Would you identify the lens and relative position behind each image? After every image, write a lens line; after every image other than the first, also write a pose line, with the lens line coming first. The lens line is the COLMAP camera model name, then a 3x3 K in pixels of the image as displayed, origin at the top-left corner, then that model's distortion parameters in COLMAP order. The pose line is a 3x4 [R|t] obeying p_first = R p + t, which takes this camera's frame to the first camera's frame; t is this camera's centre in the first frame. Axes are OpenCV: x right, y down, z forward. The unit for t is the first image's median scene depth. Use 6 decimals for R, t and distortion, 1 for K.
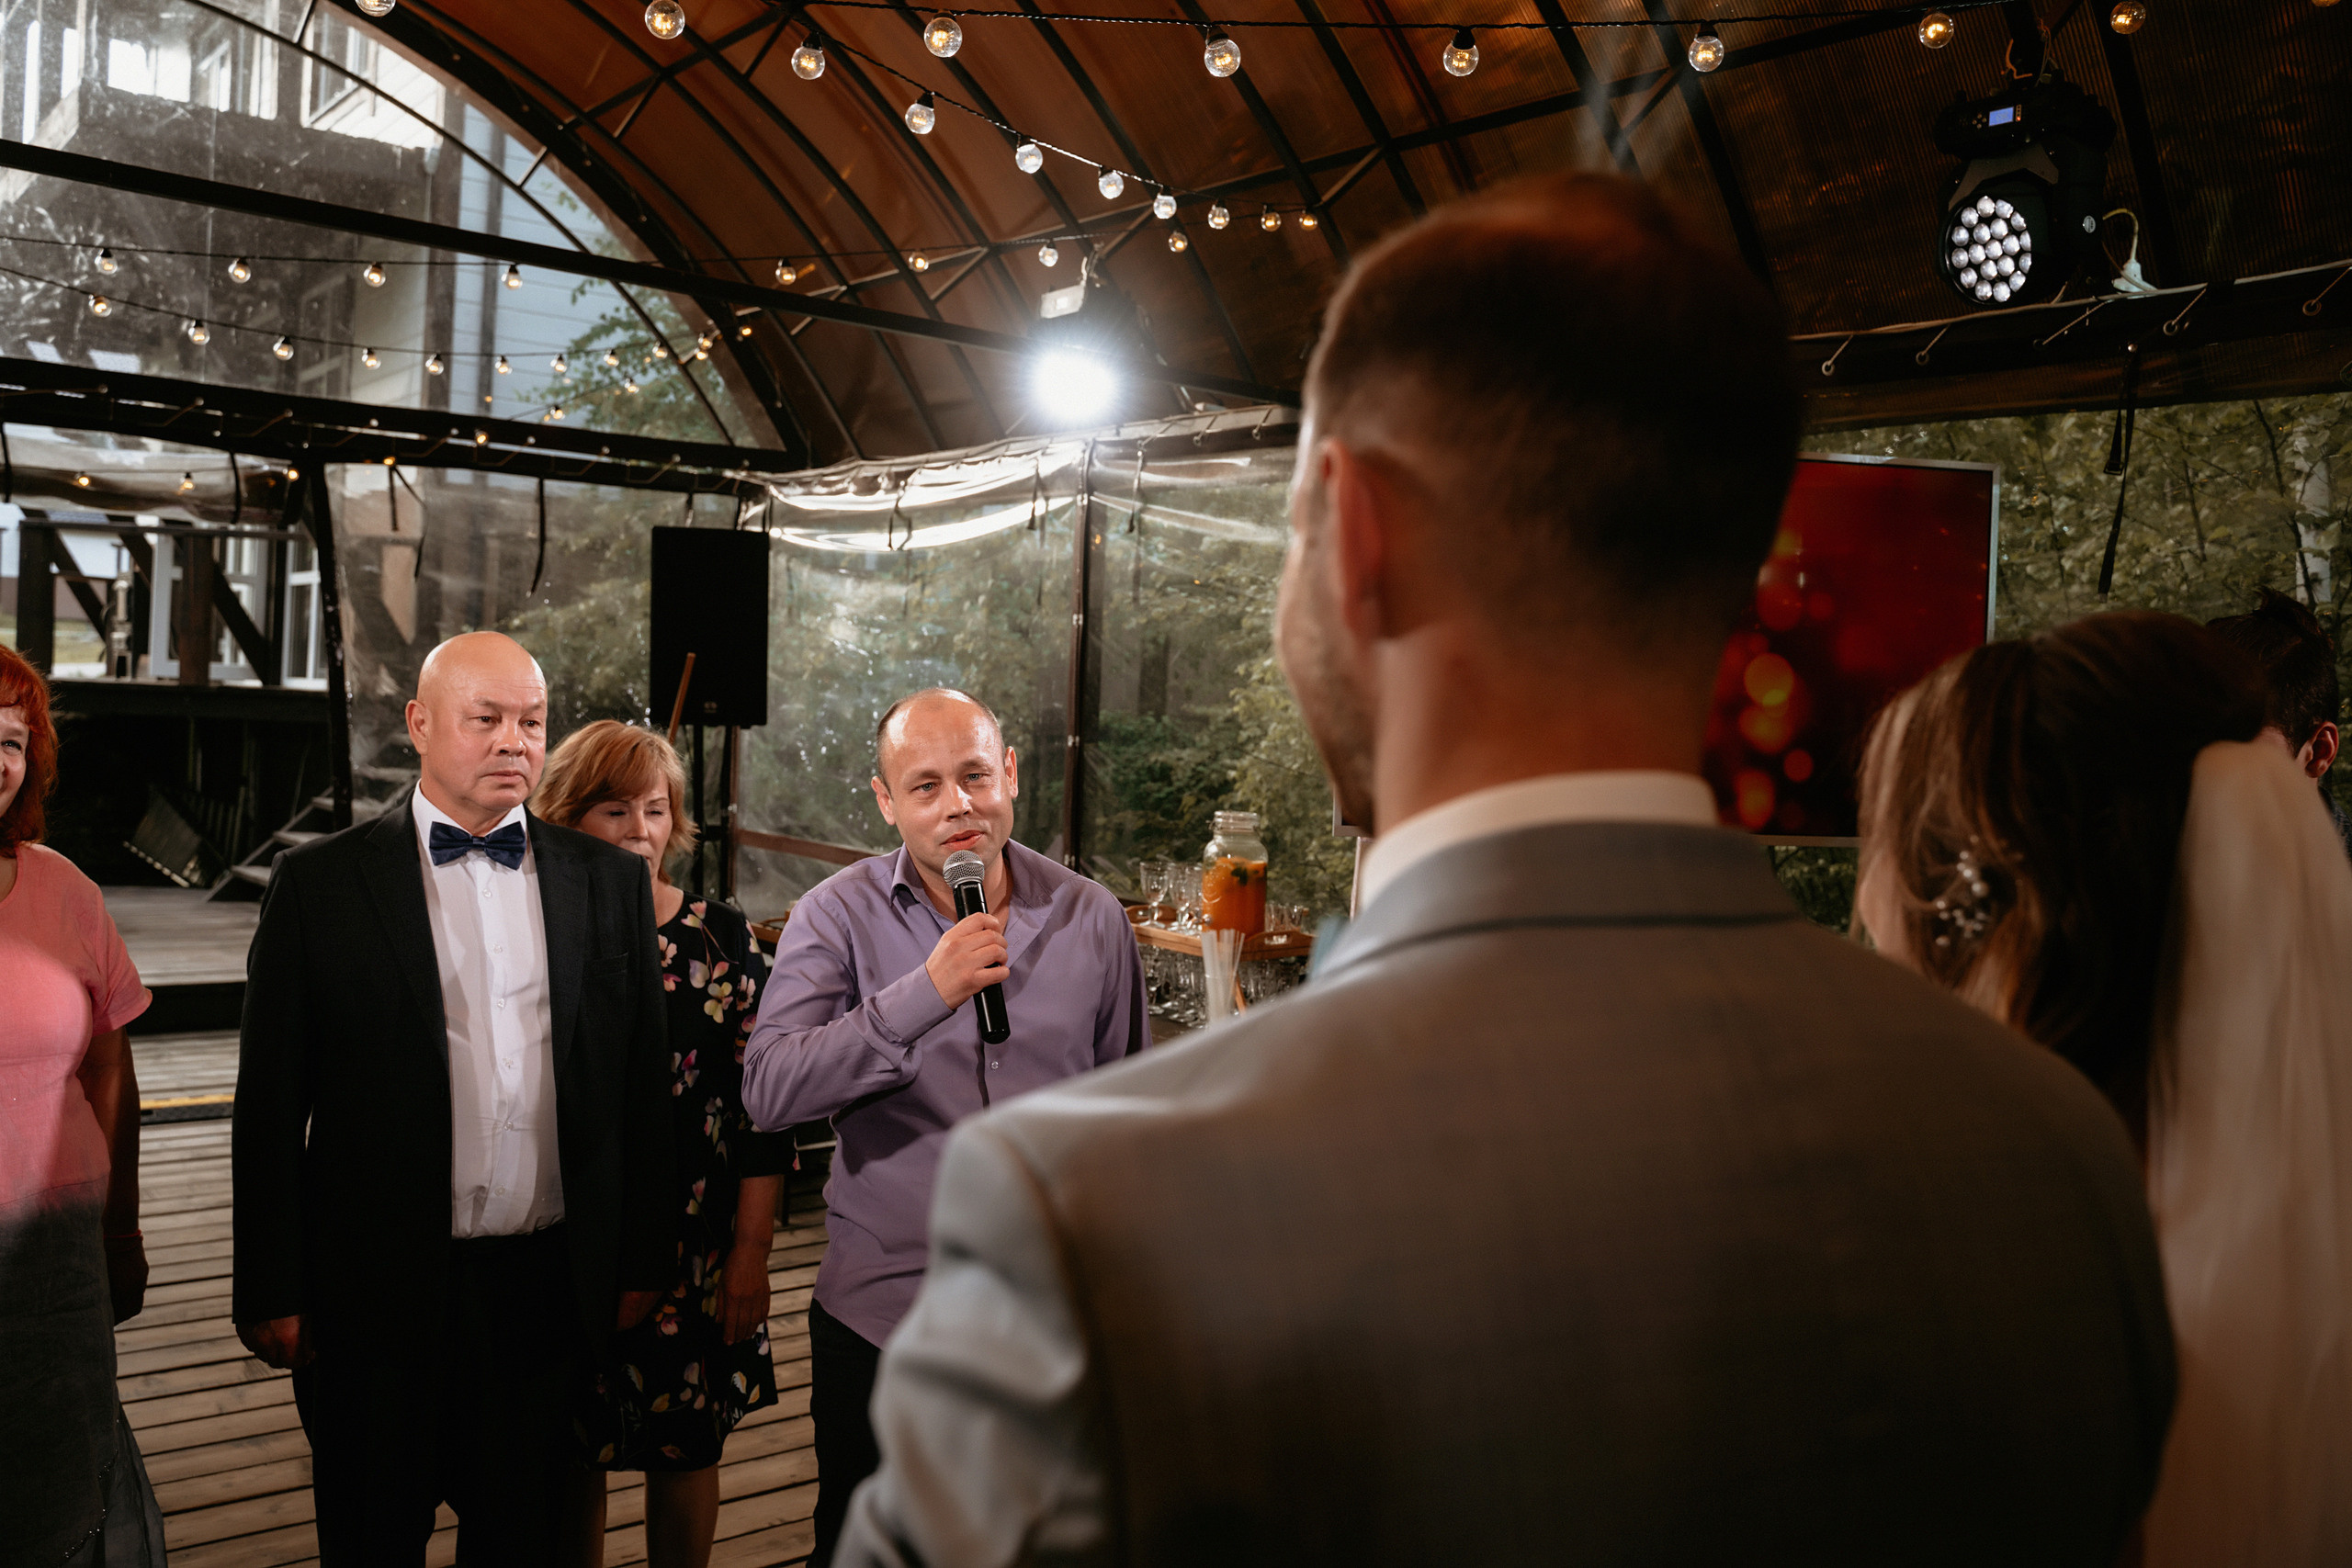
lens RADIAL K [[1929.9, 0, 1191.6], [0, 1929.9, 789.0], [0, 0, 1]] dist [-0.134122, 0.113955]
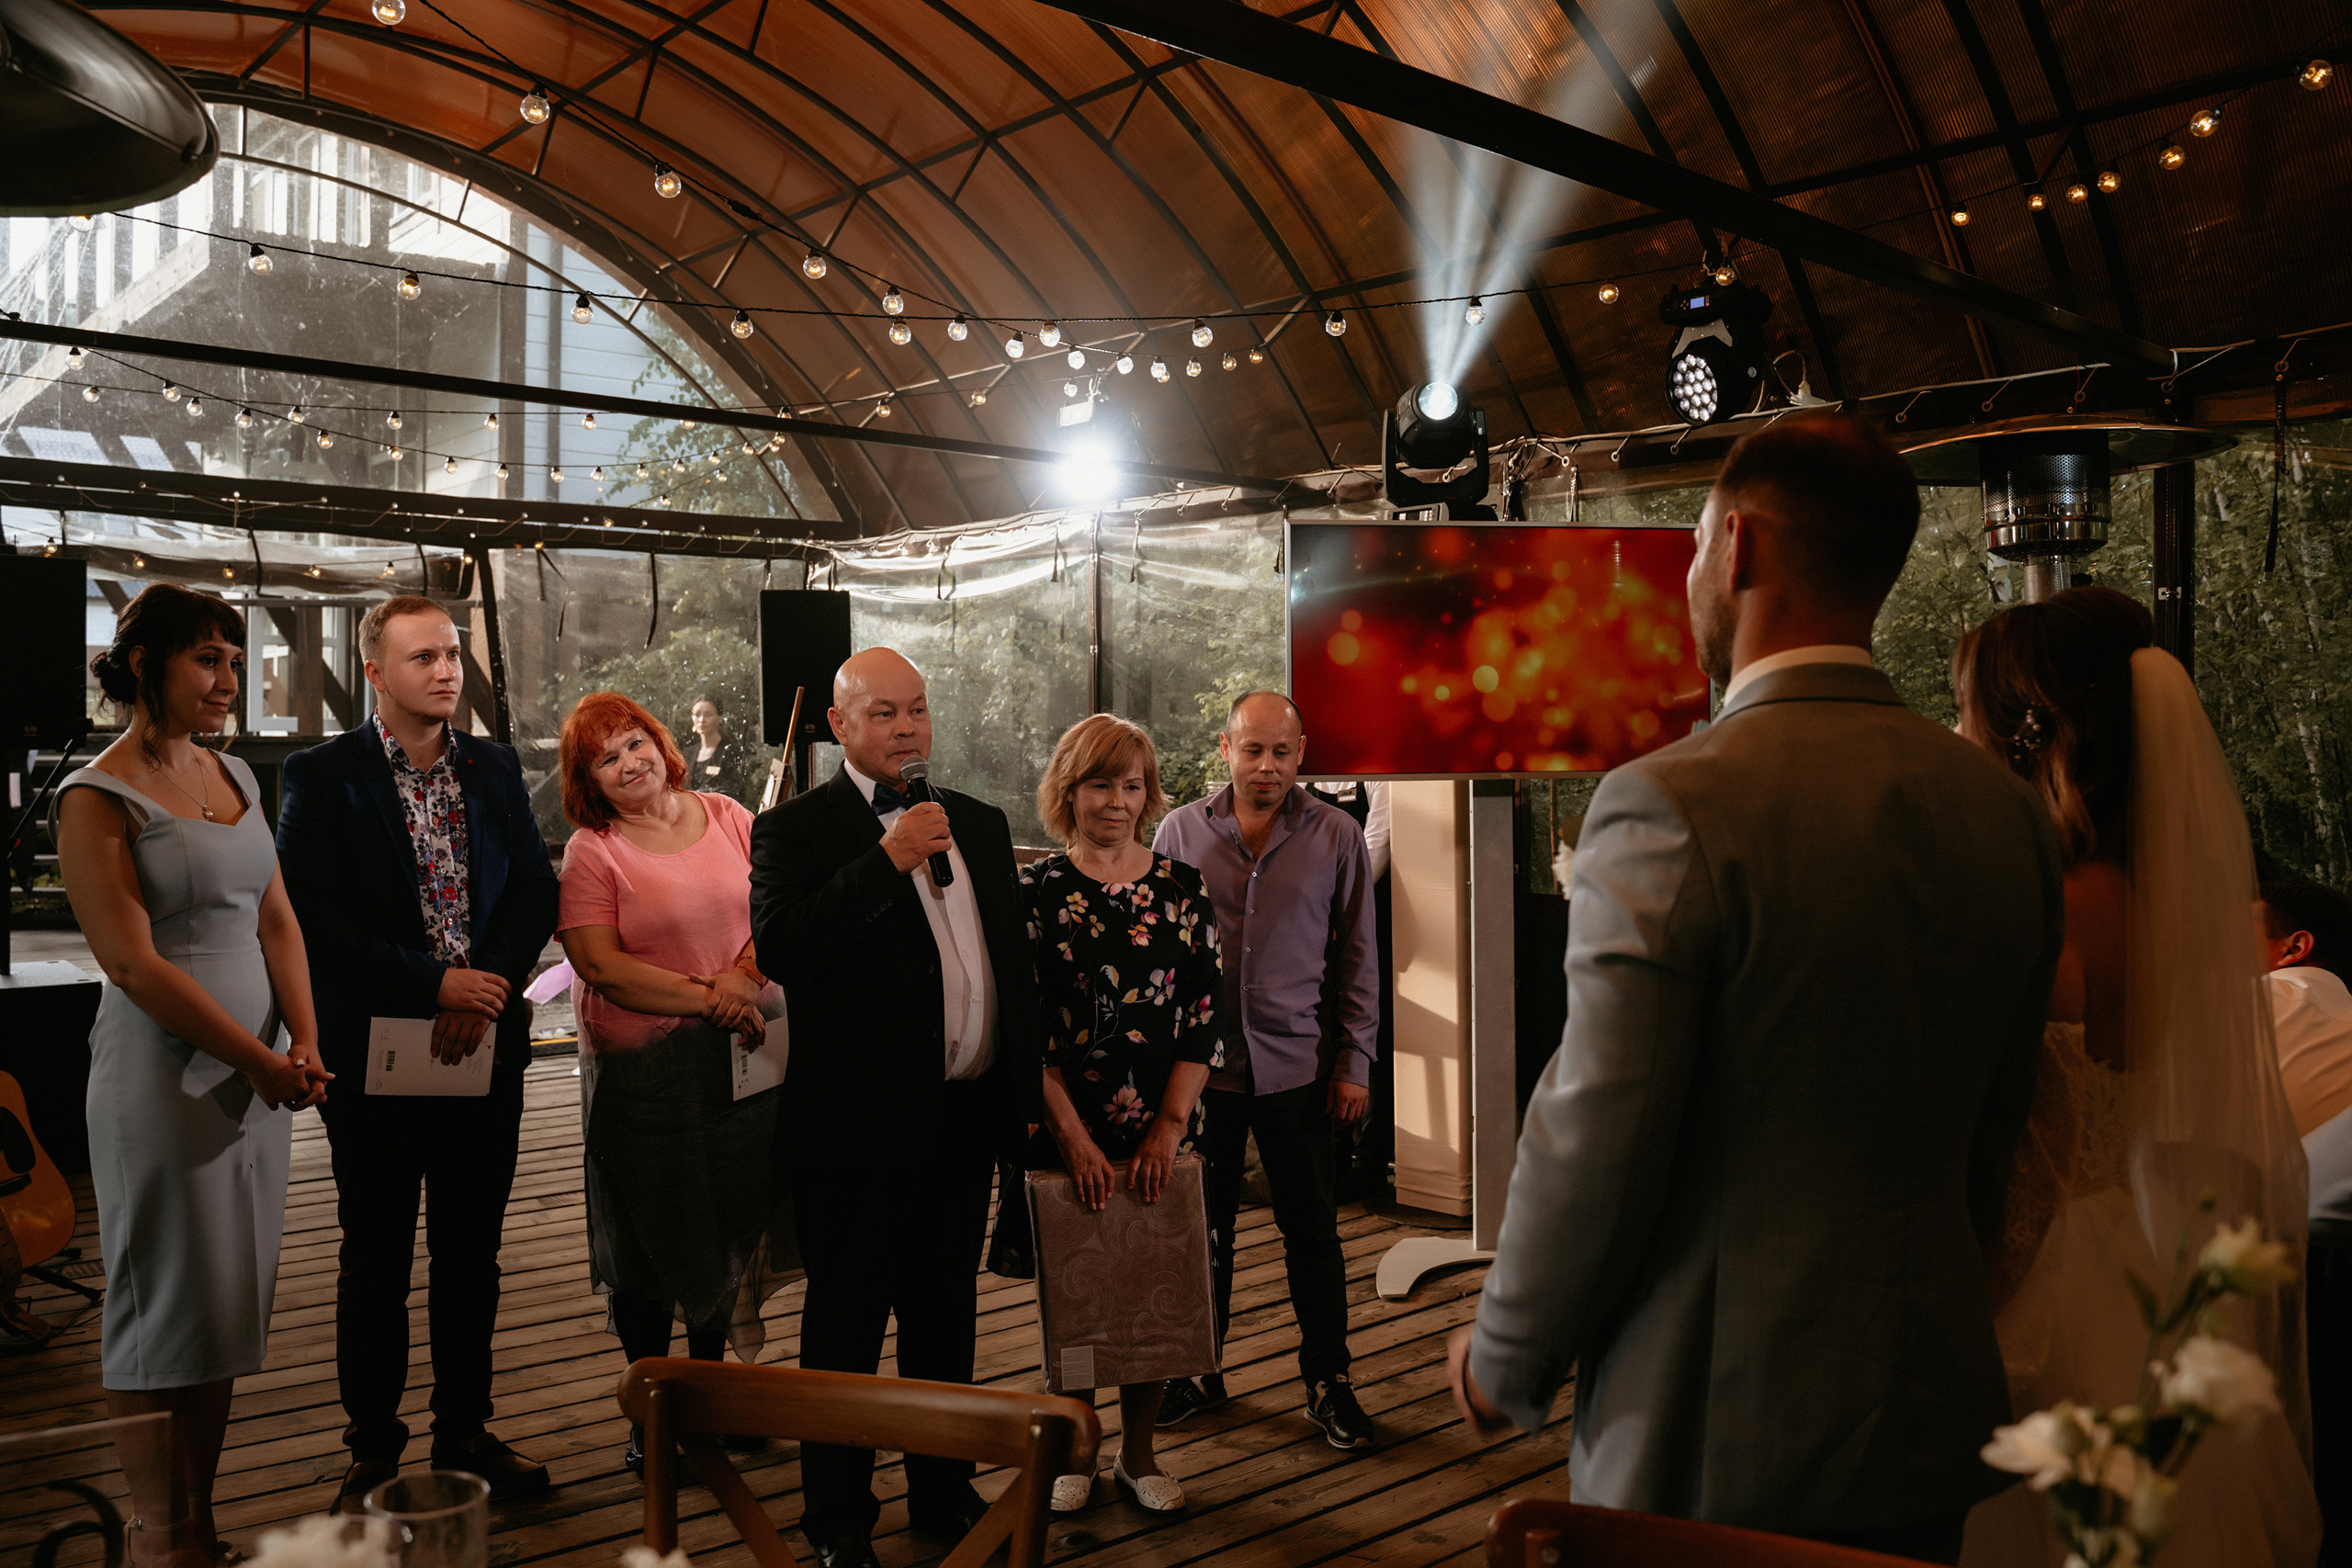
lens RADIAL K [[1929.9, 0, 1191.6], [0, 1929.9, 789.0], [0, 0, 1]] dist [-0.134122, 0.113955]
pose [[0.999030, -0.042121, 0.012863, -0.012263], [0.042255, 0.999054, -0.010292, 0.021369], [-0.012417, 0.010825, 0.999864, -0.284276]]
